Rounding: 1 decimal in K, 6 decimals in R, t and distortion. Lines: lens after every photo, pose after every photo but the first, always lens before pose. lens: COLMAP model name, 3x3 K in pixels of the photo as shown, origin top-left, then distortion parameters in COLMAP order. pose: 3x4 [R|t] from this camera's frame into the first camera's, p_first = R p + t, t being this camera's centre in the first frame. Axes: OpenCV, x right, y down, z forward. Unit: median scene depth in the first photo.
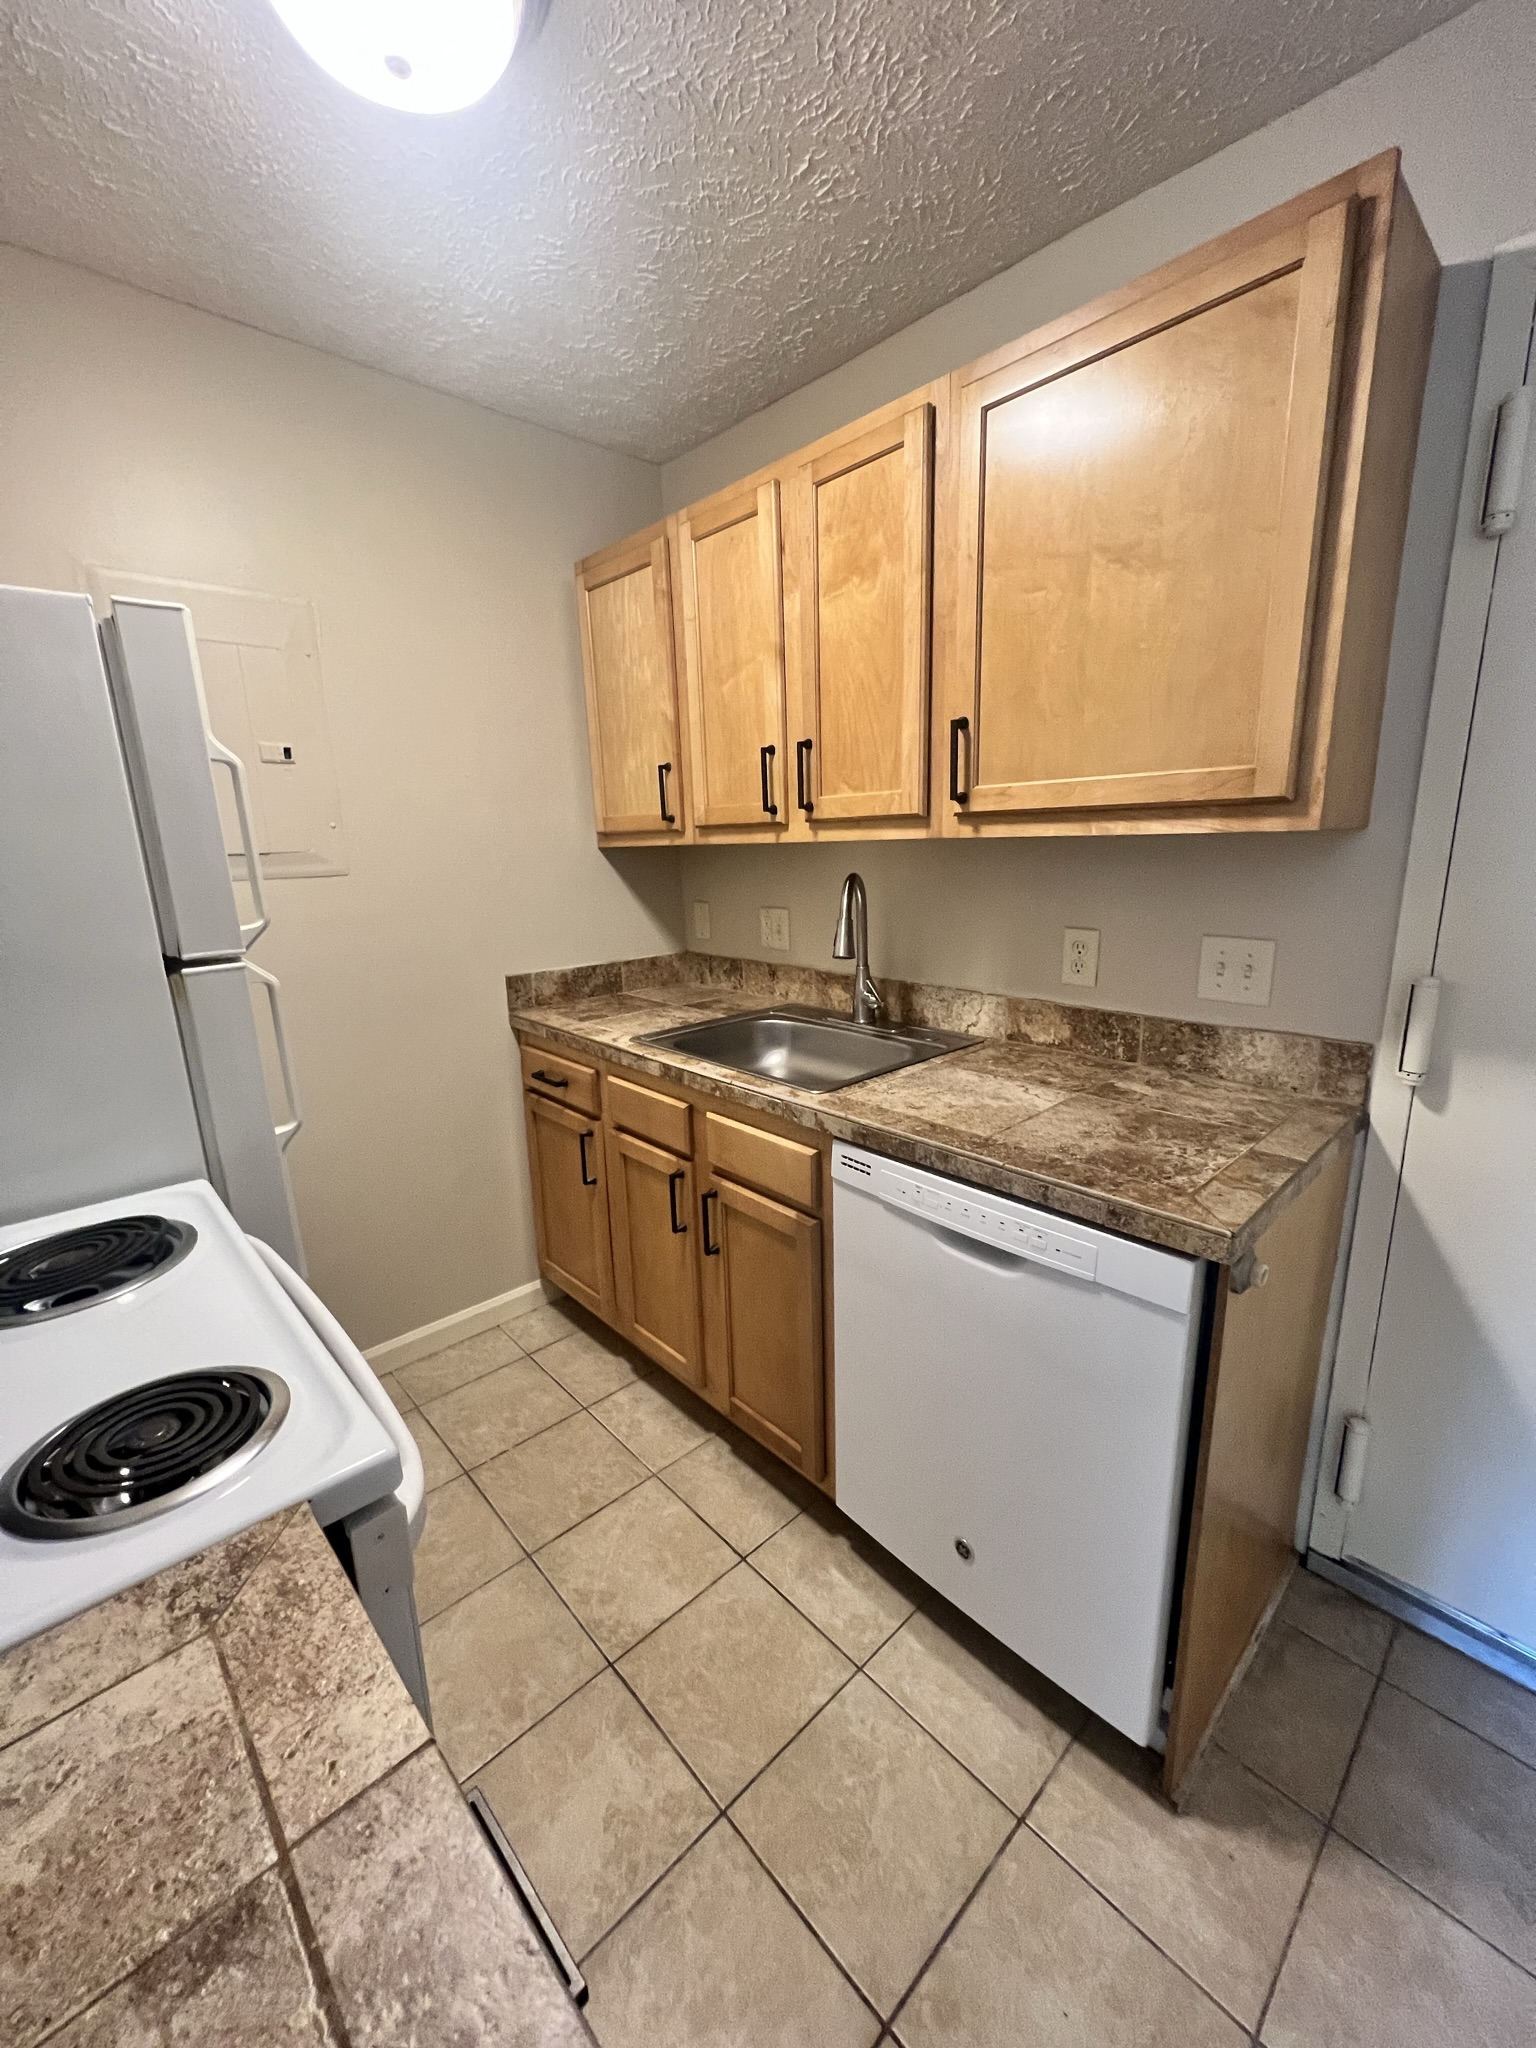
lens RADIAL K [[811.3, 0, 806.8], [0, 811.3, 1017.3], [0, 0, 1]] dist [0.002131, -0.000703]
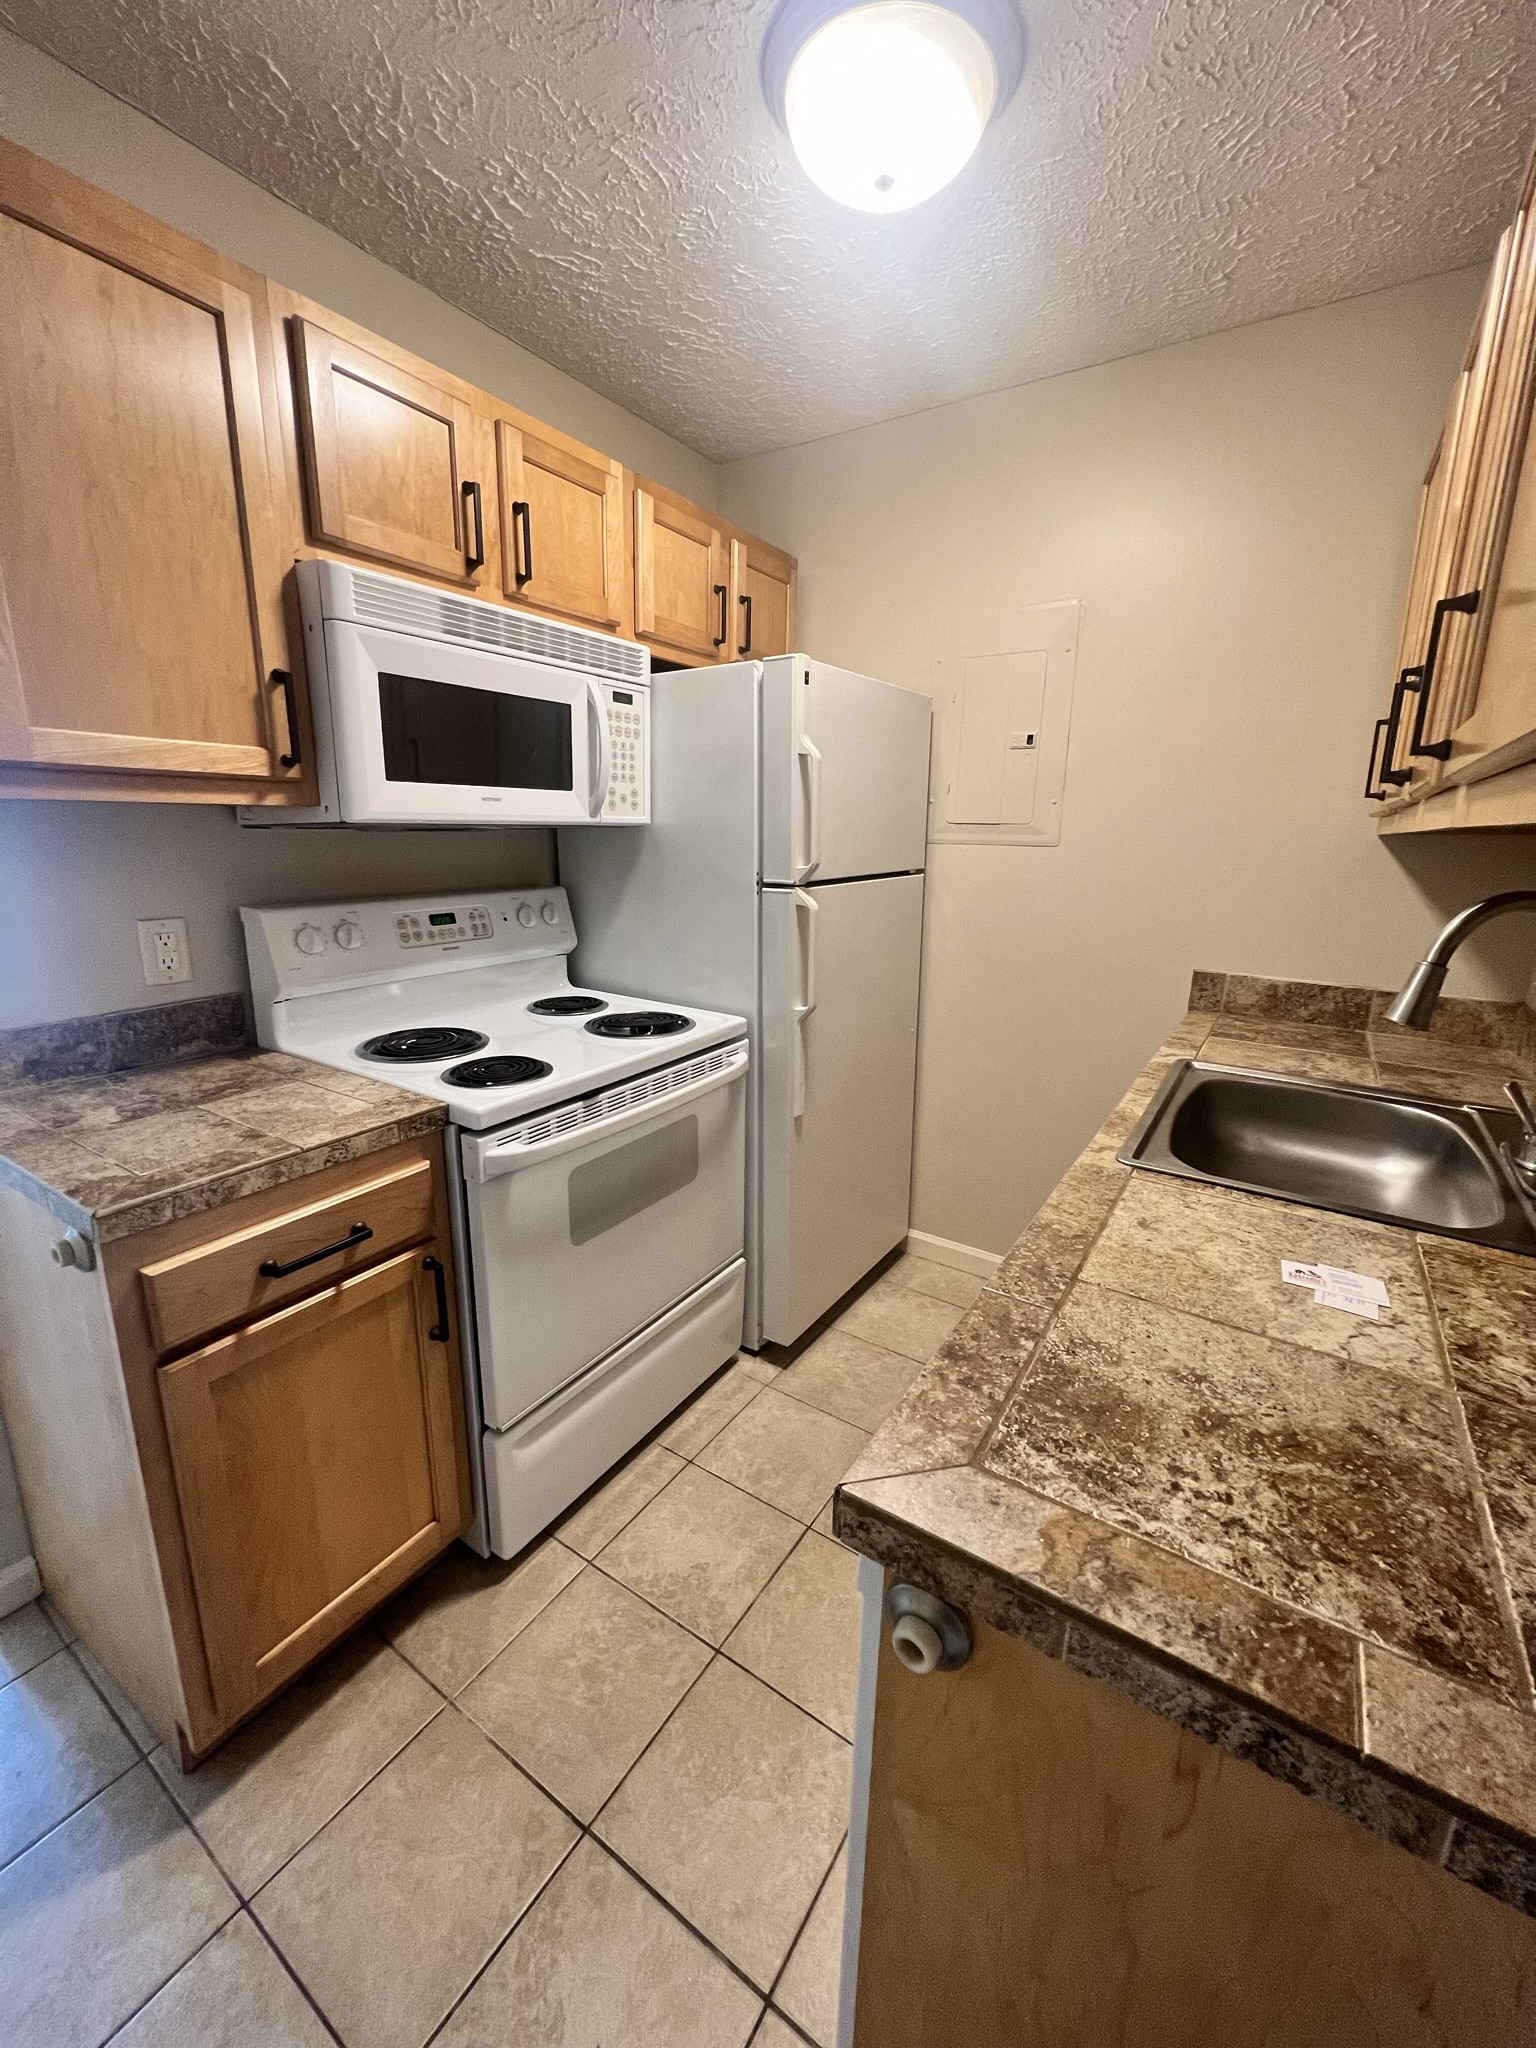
lens RADIAL K [[811.3, 0, 735.1], [0, 811.3, 1020.4], [0, 0, 1]] dist [0.002131, -0.000703]
pose [[0.207468, 0.258370, -0.943505, 0.718826], [-0.236764, 0.949077, 0.207834, -0.118105], [0.949157, 0.180269, 0.258076, 0.526277]]
